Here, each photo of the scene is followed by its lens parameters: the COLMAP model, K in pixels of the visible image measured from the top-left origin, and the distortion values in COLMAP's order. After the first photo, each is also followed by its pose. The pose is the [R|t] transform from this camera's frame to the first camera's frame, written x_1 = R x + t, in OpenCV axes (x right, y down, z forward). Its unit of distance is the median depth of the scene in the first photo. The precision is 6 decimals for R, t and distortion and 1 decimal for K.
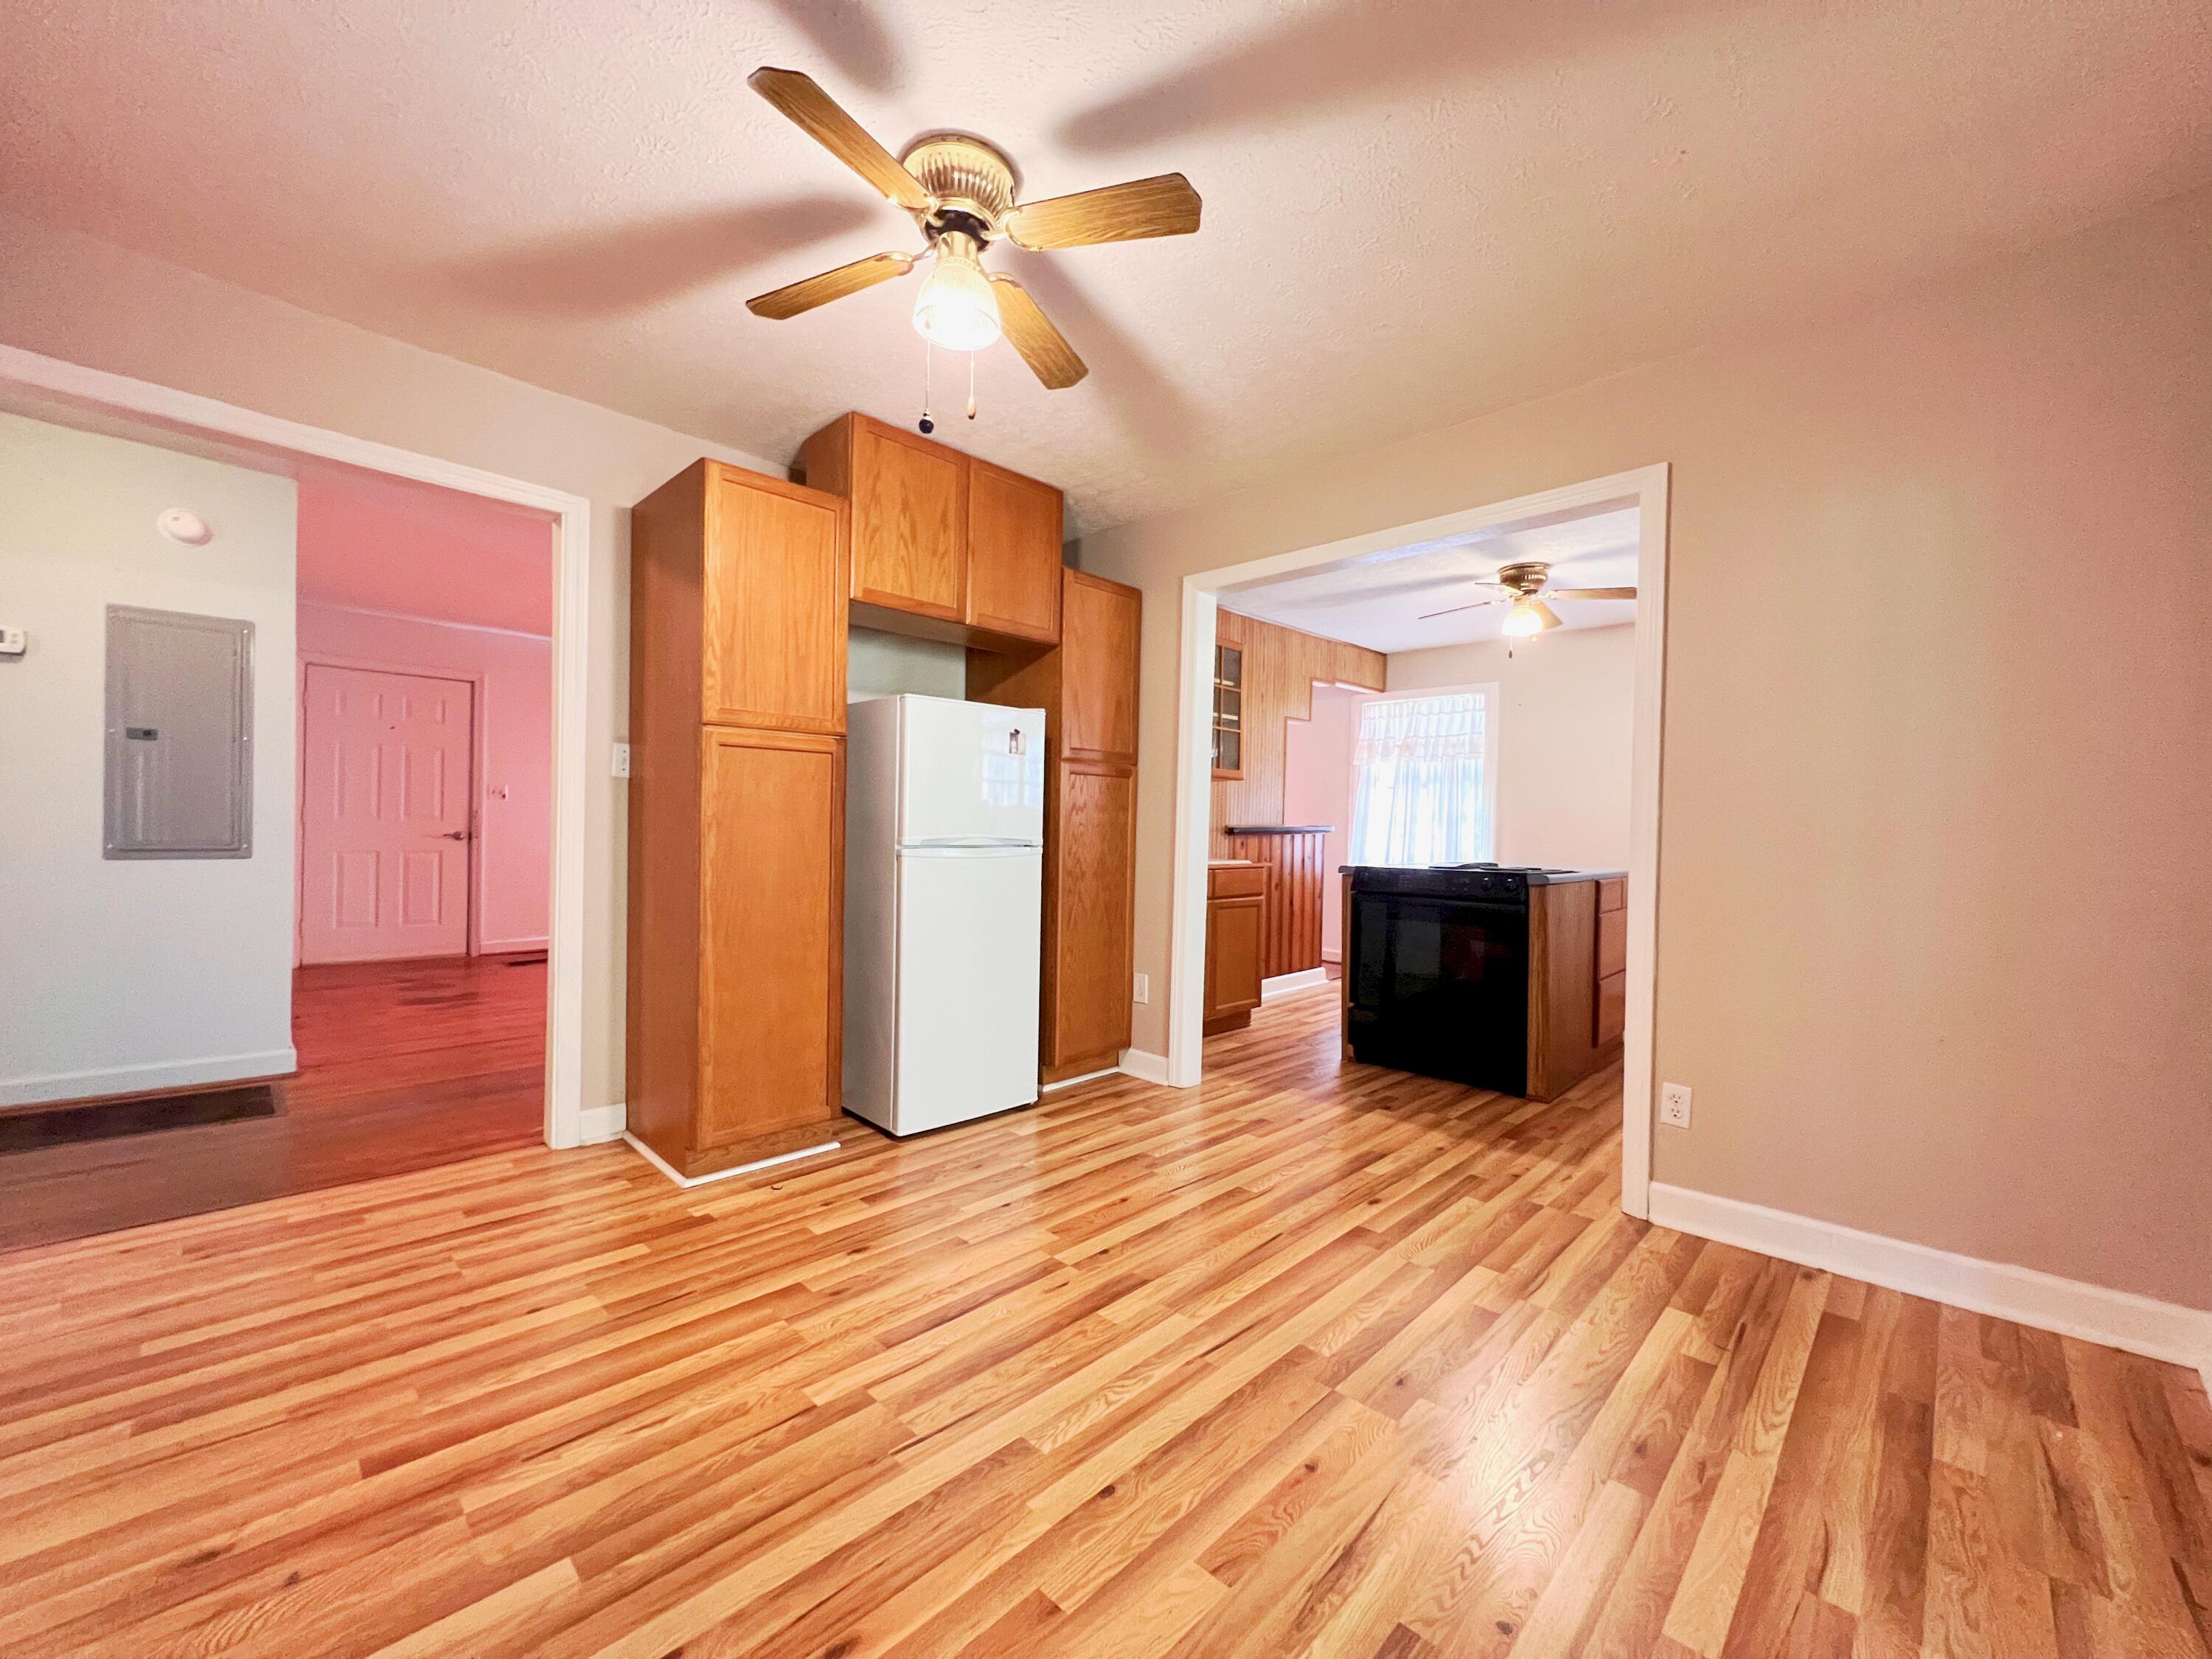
lens RADIAL K [[876.8, 0, 1108.8], [0, 876.8, 832.0], [0, 0, 1]] dist [-0.003875, 0.000614]
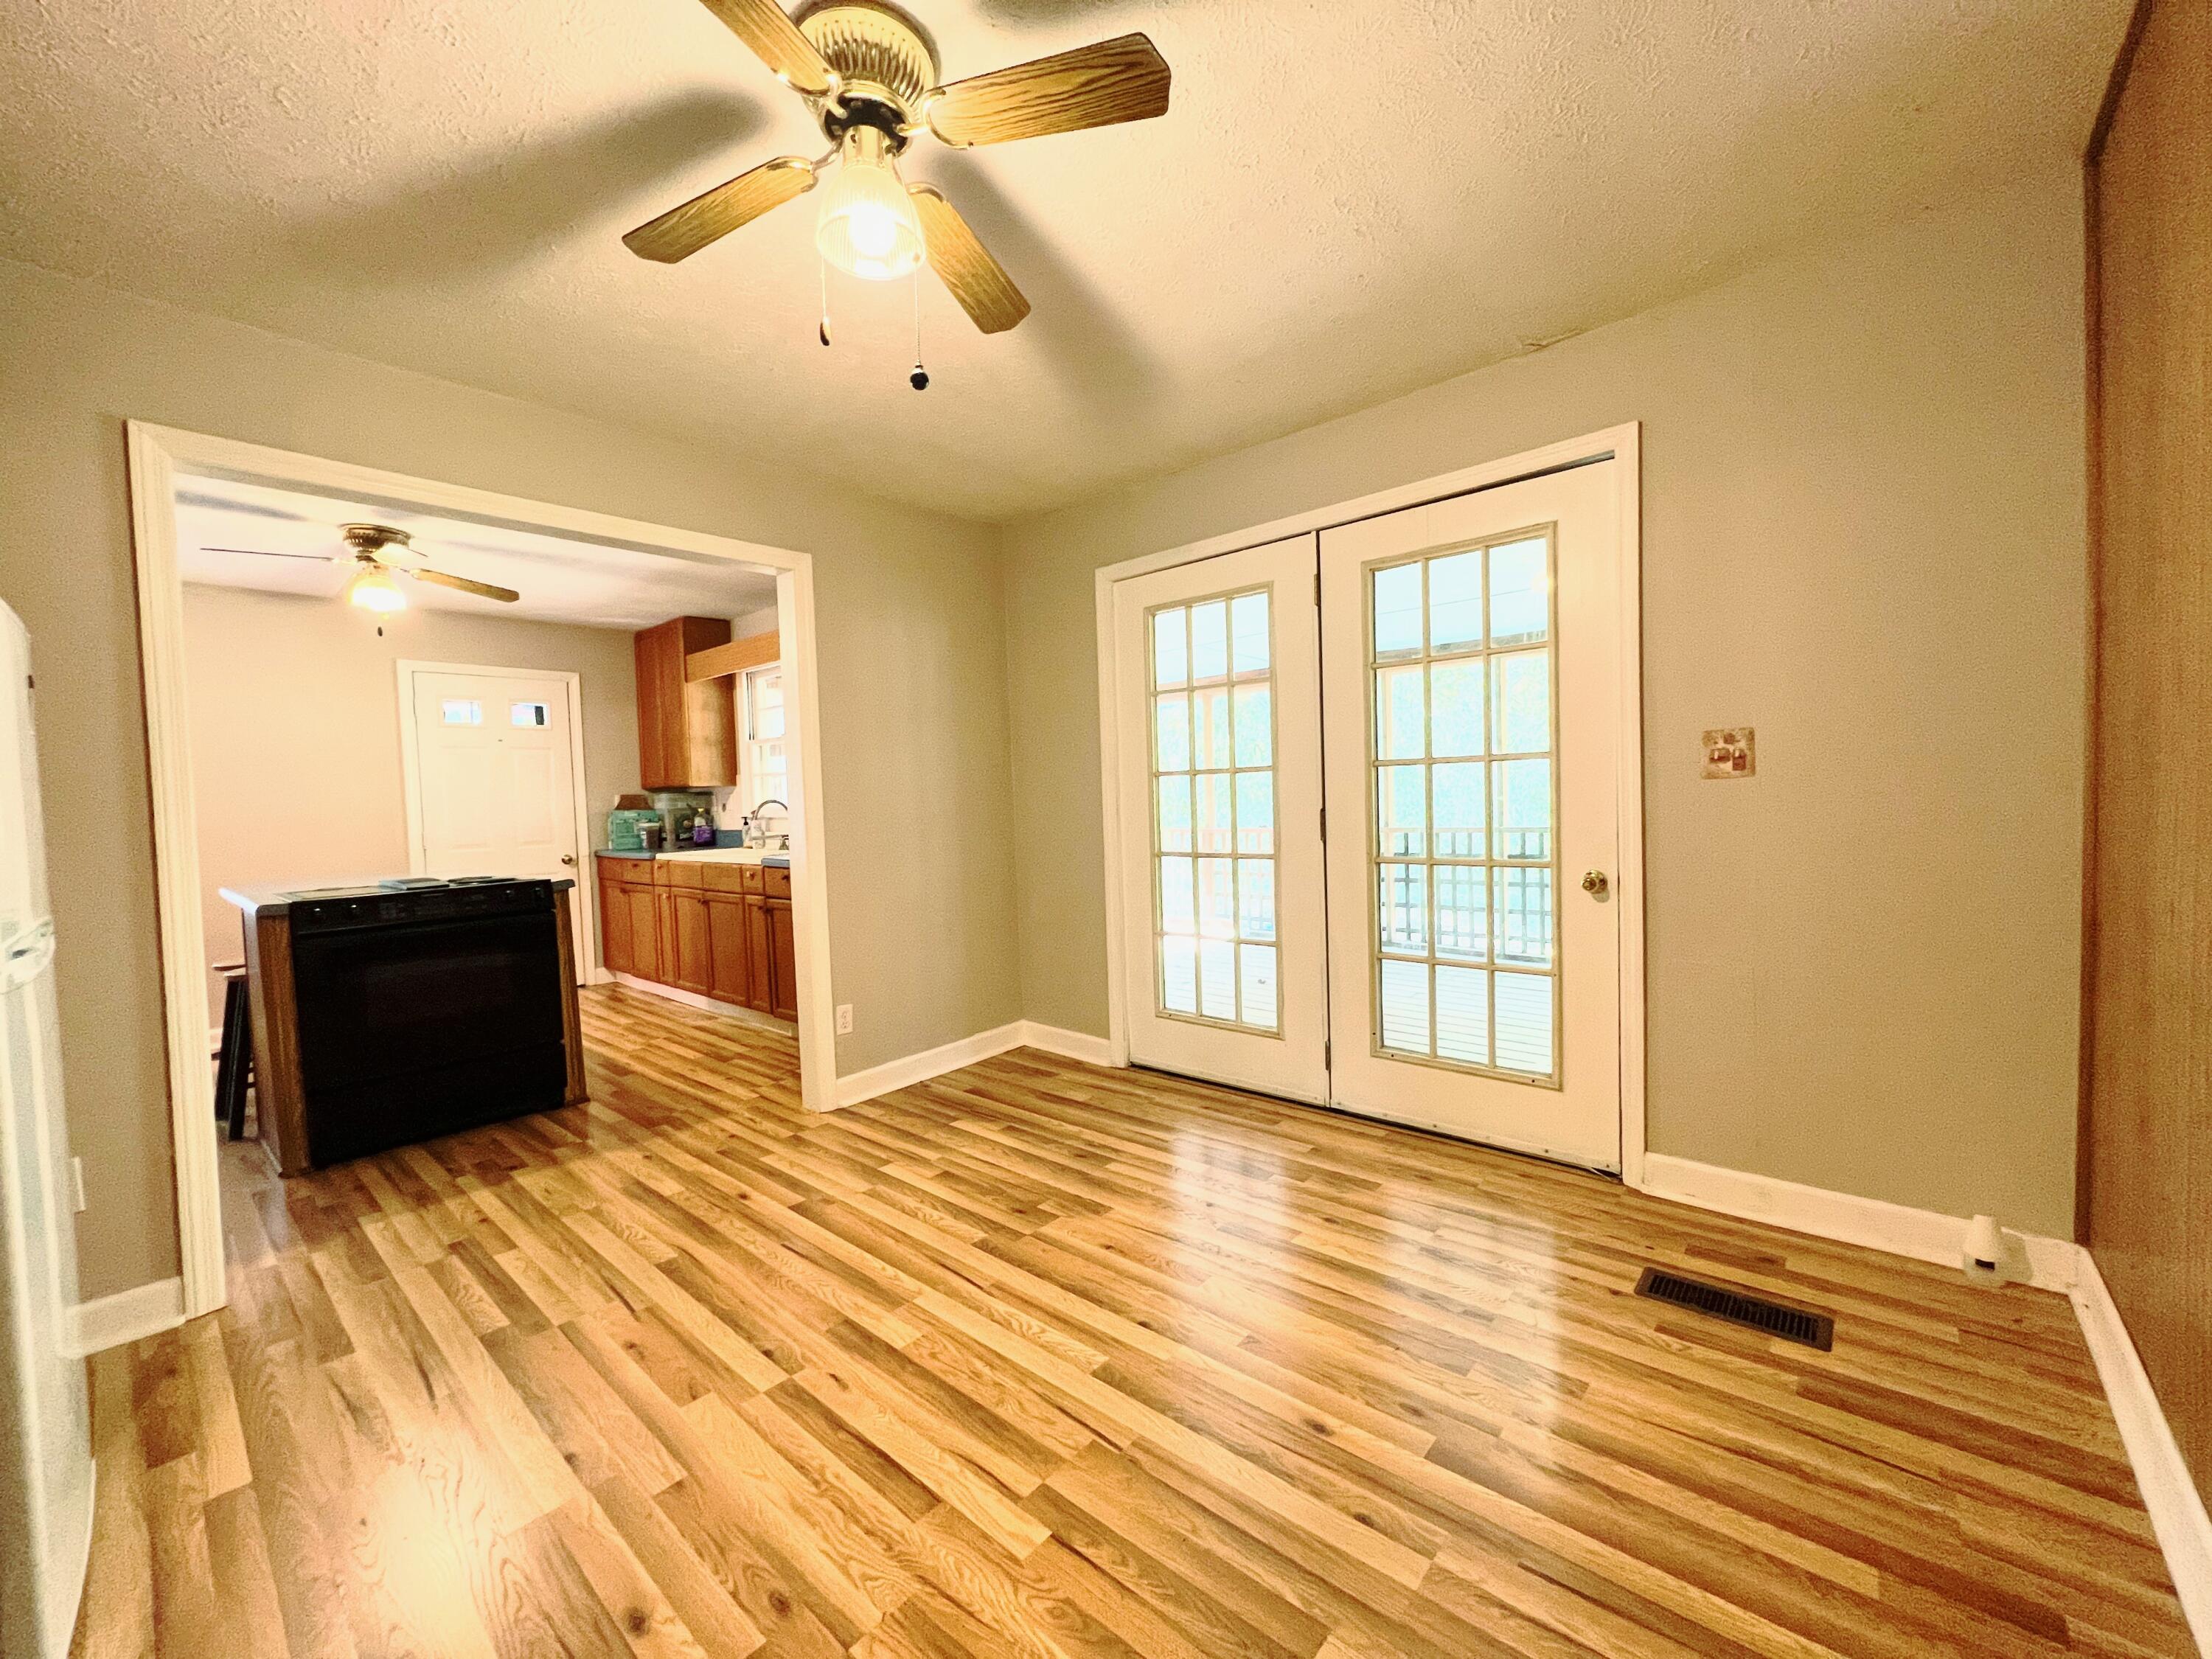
lens RADIAL K [[876.8, 0, 1104.7], [0, 876.8, 839.5], [0, 0, 1]] dist [-0.003875, 0.000614]
pose [[-0.045029, -0.067128, 0.996728, -0.837476], [0.039185, 0.996853, 0.068906, -0.063125], [-0.998217, 0.042160, -0.042257, 0.693899]]
